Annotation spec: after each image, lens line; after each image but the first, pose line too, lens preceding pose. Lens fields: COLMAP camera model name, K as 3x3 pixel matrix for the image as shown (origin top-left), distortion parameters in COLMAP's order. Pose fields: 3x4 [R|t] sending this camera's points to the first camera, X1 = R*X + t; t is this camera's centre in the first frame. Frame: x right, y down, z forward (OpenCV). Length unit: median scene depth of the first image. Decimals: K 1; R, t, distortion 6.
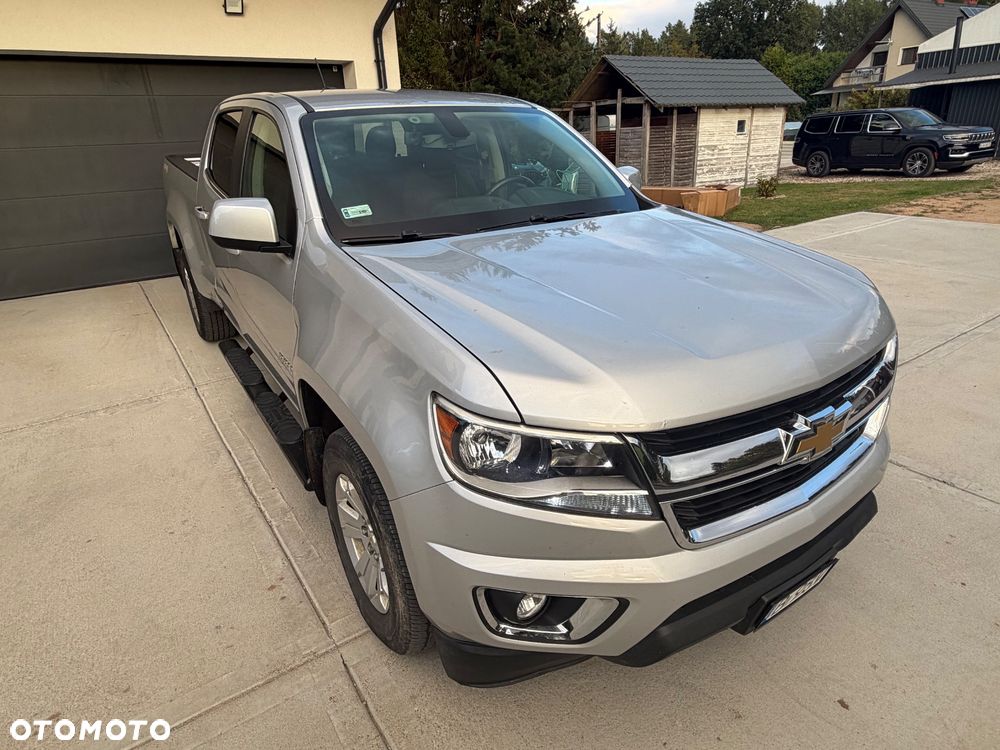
lens RADIAL K [[566.6, 0, 504.1], [0, 566.6, 372.4], [0, 0, 1]] dist [0.000127, -0.002866]
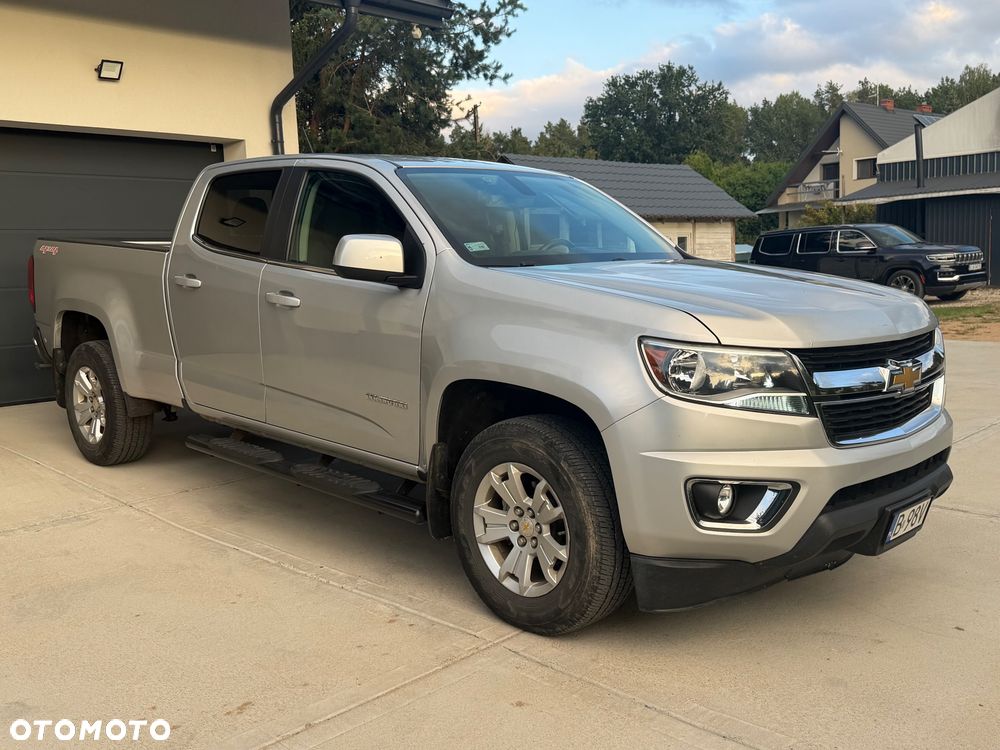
lens RADIAL K [[934.6, 0, 491.3], [0, 934.6, 392.3], [0, 0, 1]] dist [0.154988, -0.327509]
pose [[0.980205, -0.017479, 0.197212, -0.076383], [0.069316, 0.963348, -0.259143, 0.059748], [-0.185454, 0.267684, 0.945490, -0.084584]]
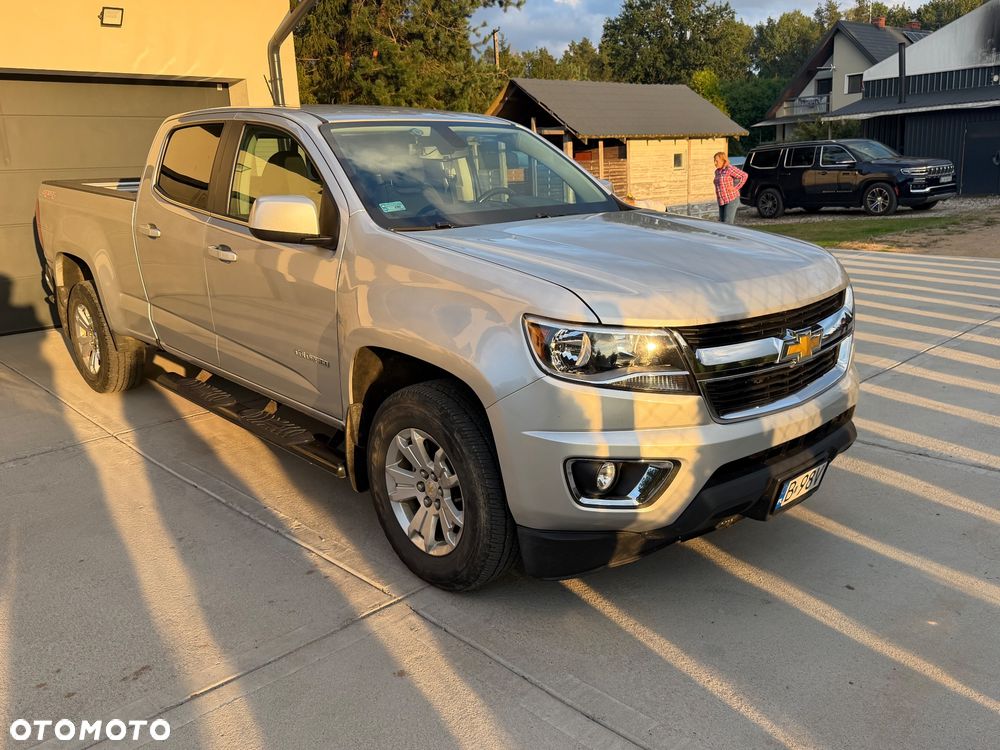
lens RADIAL K [[801.7, 0, 495.8], [0, 801.7, 375.9], [0, 0, 1]] dist [0.121764, -0.222969]
pose [[0.986829, -0.040879, 0.156517, -0.041055], [0.064989, 0.986215, -0.152175, 0.038416], [-0.148139, 0.160342, 0.975882, -0.067575]]
